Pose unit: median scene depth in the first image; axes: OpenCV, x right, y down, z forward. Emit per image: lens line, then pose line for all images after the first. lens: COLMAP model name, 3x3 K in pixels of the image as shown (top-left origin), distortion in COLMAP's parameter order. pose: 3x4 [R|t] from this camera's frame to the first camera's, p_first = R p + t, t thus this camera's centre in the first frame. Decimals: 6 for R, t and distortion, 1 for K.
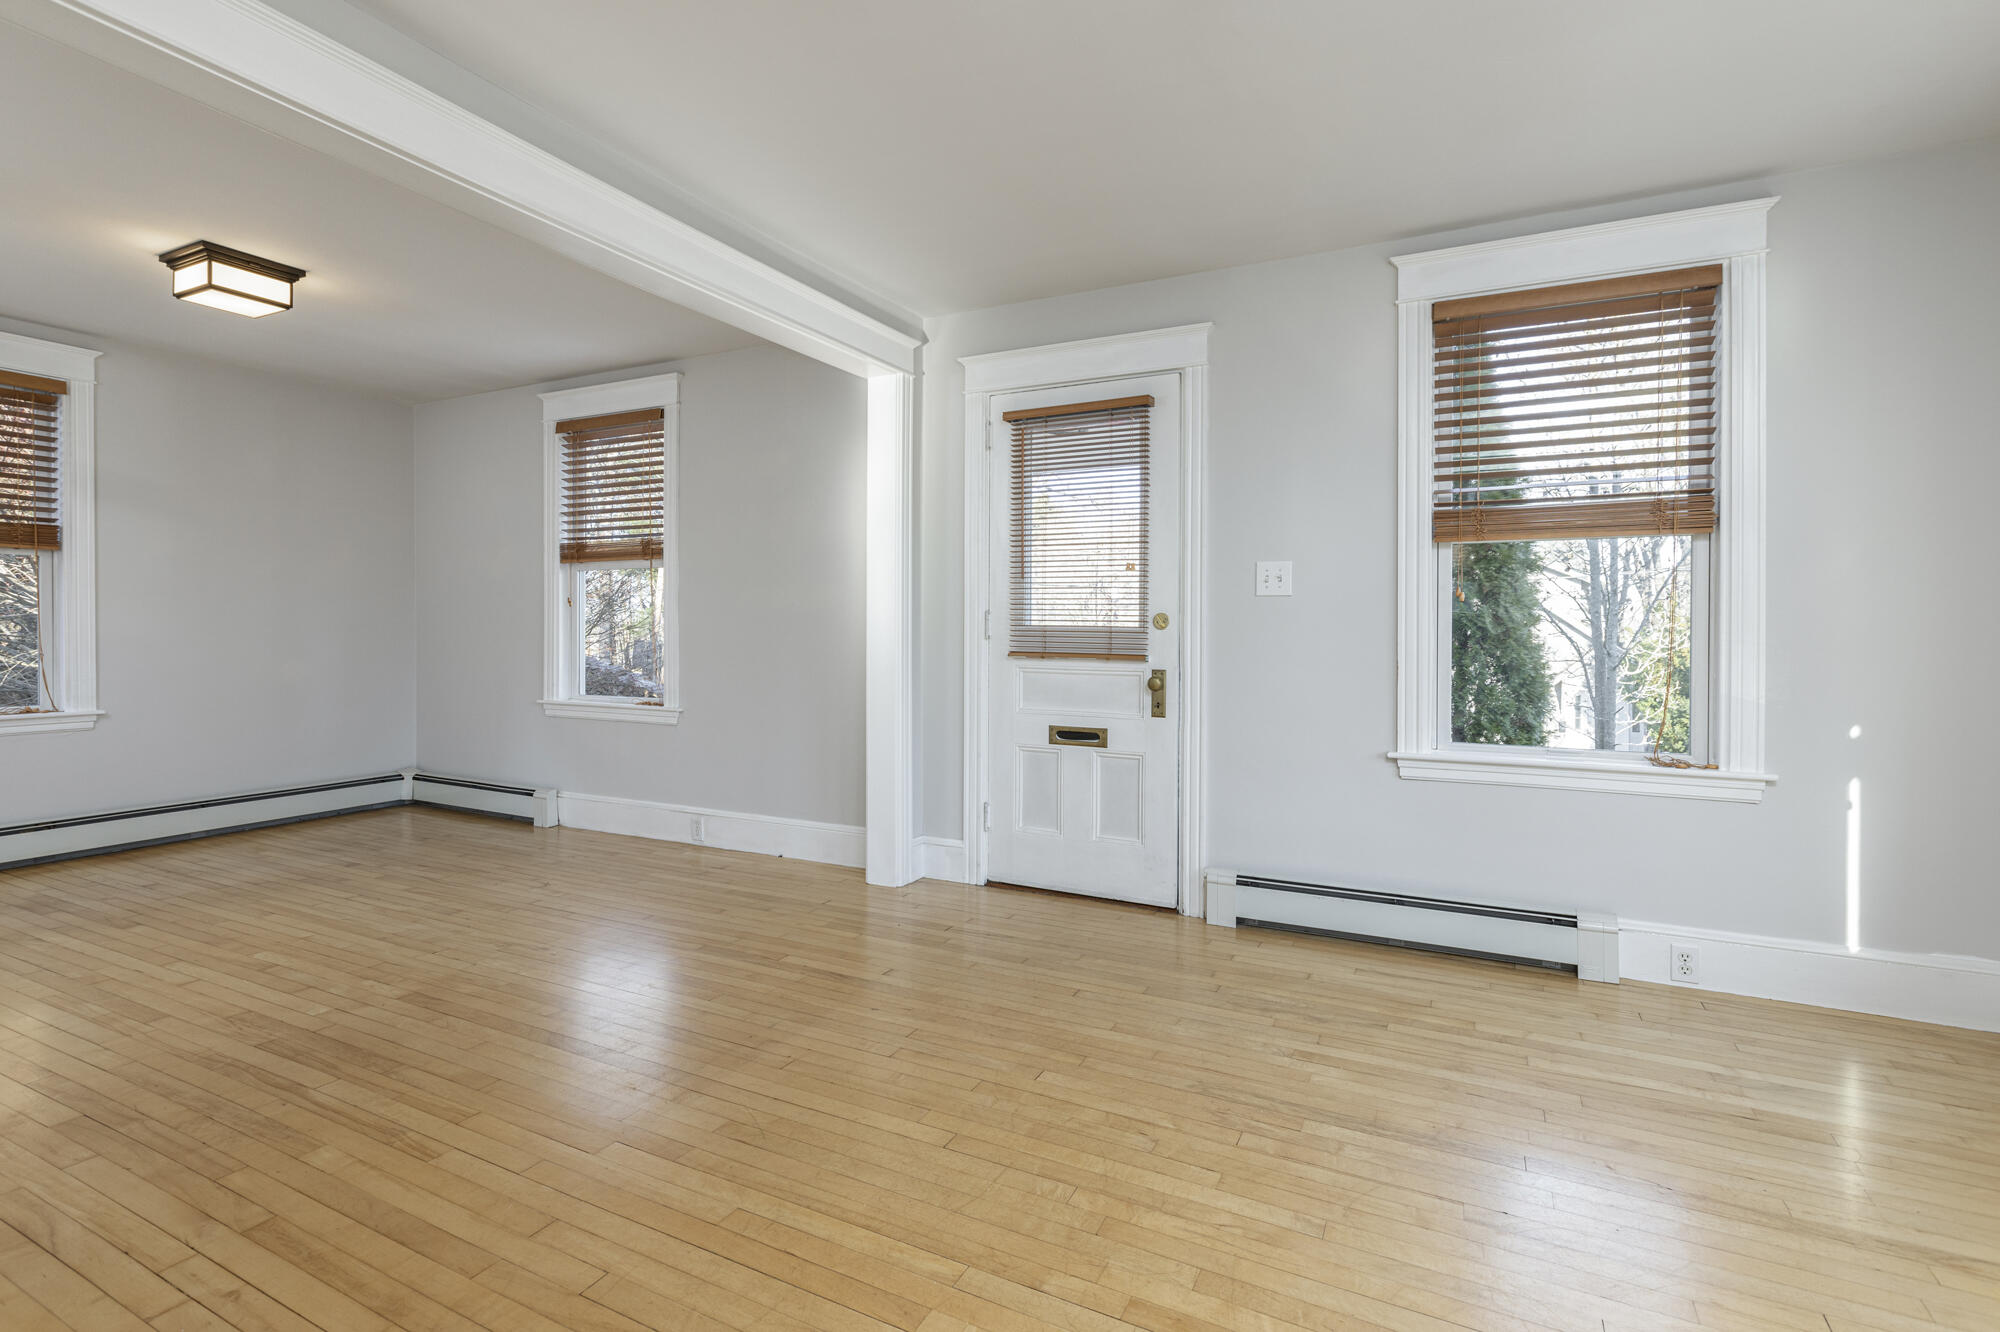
lens RADIAL K [[948.4, 0, 976.5], [0, 948.4, 641.2], [0, 0, 1]] dist [0.000475, -0.002034]
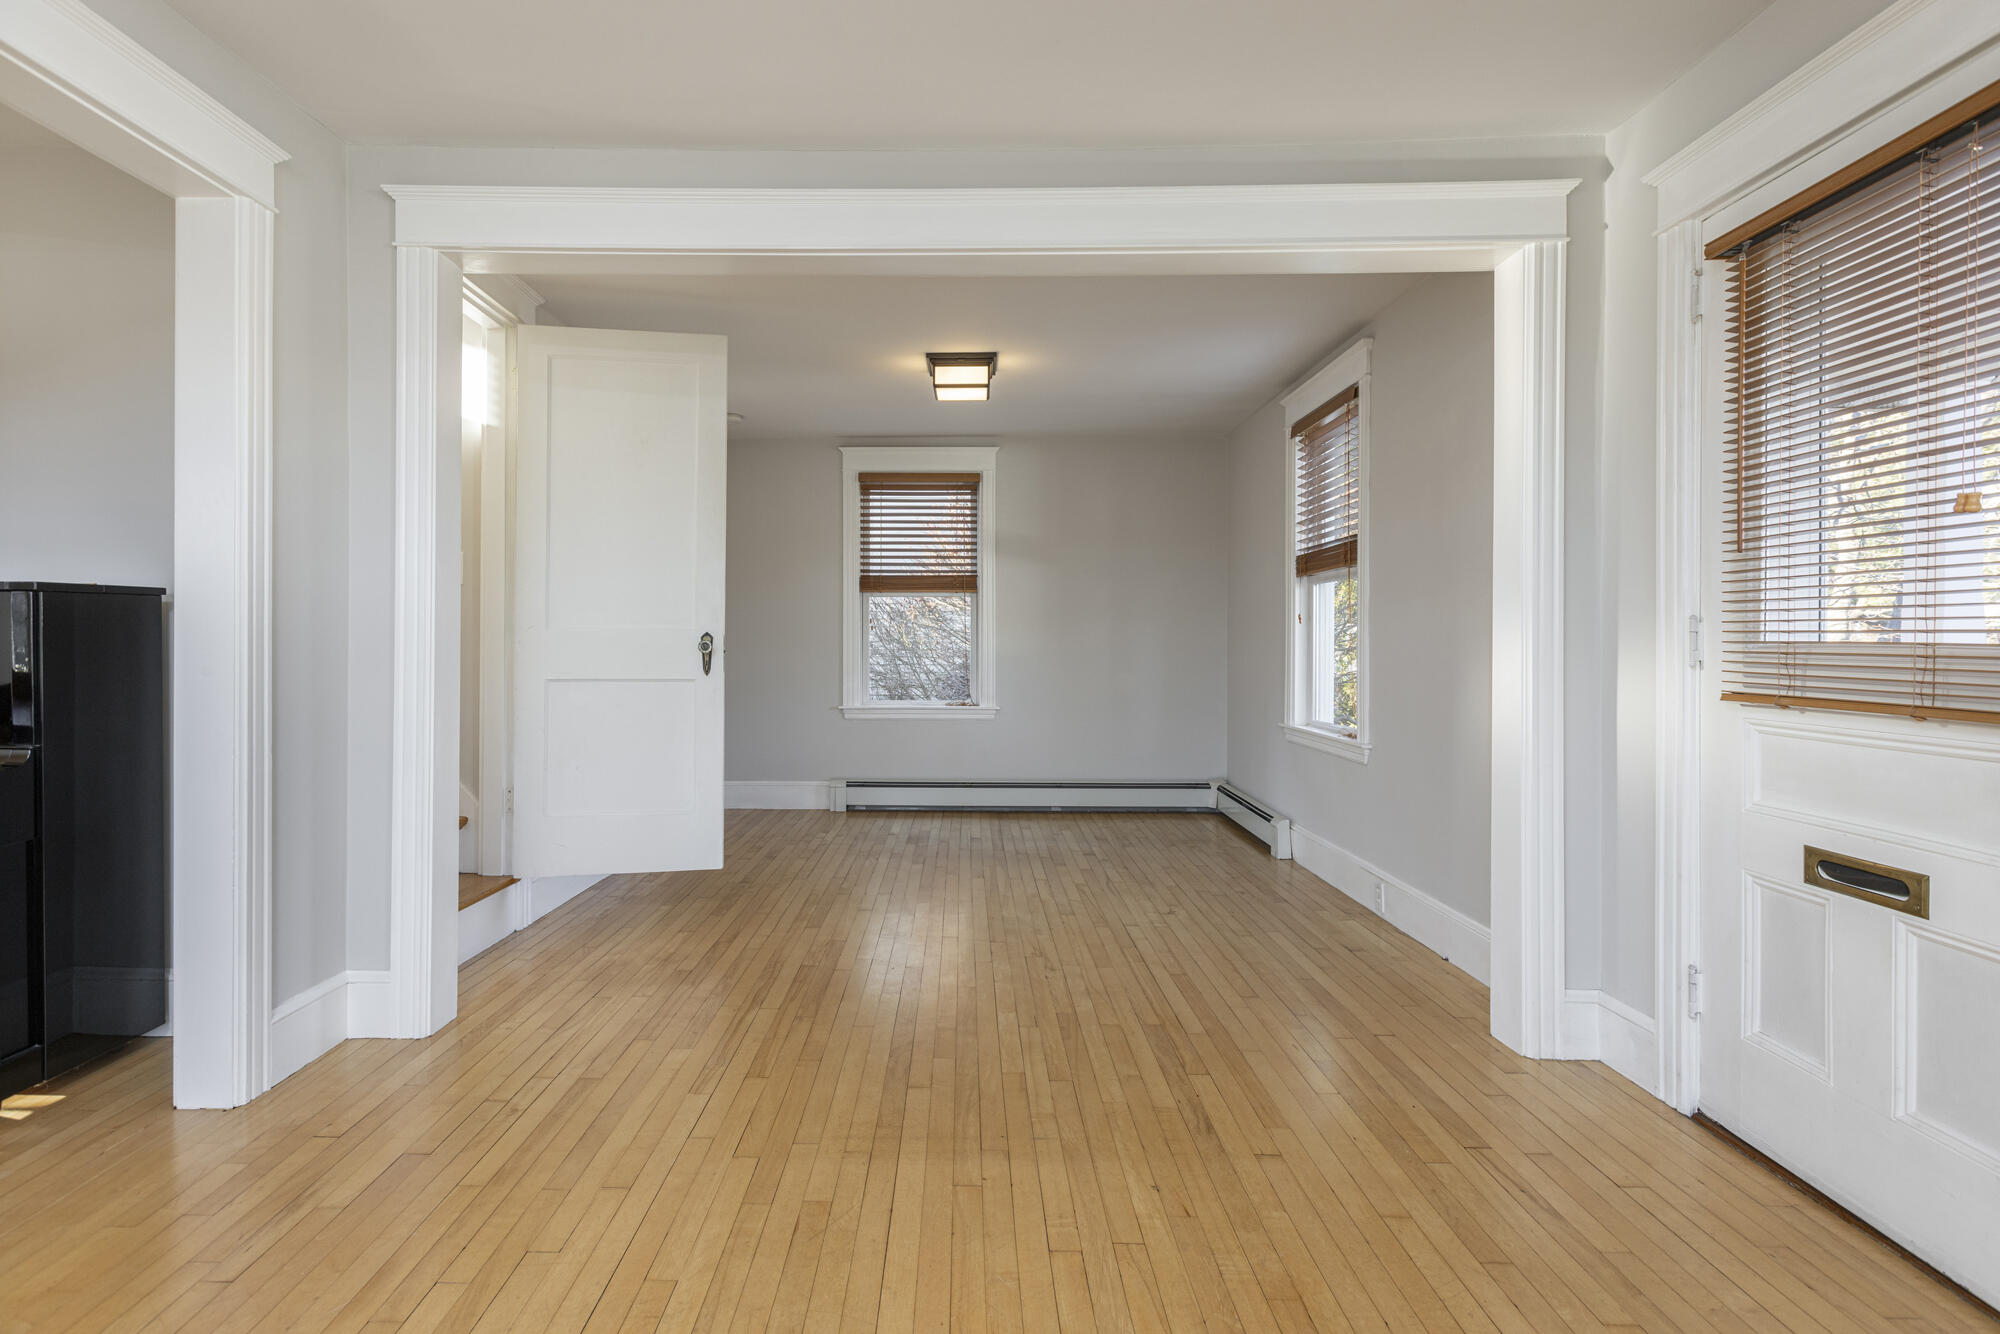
lens RADIAL K [[948.4, 0, 997.1], [0, 948.4, 651.3], [0, 0, 1]] dist [0.000475, -0.002034]
pose [[0.442723, 0.003944, -0.896650, 0.339688], [-0.013396, 0.999908, -0.002216, -0.005086], [0.896559, 0.012993, 0.442735, 0.417905]]
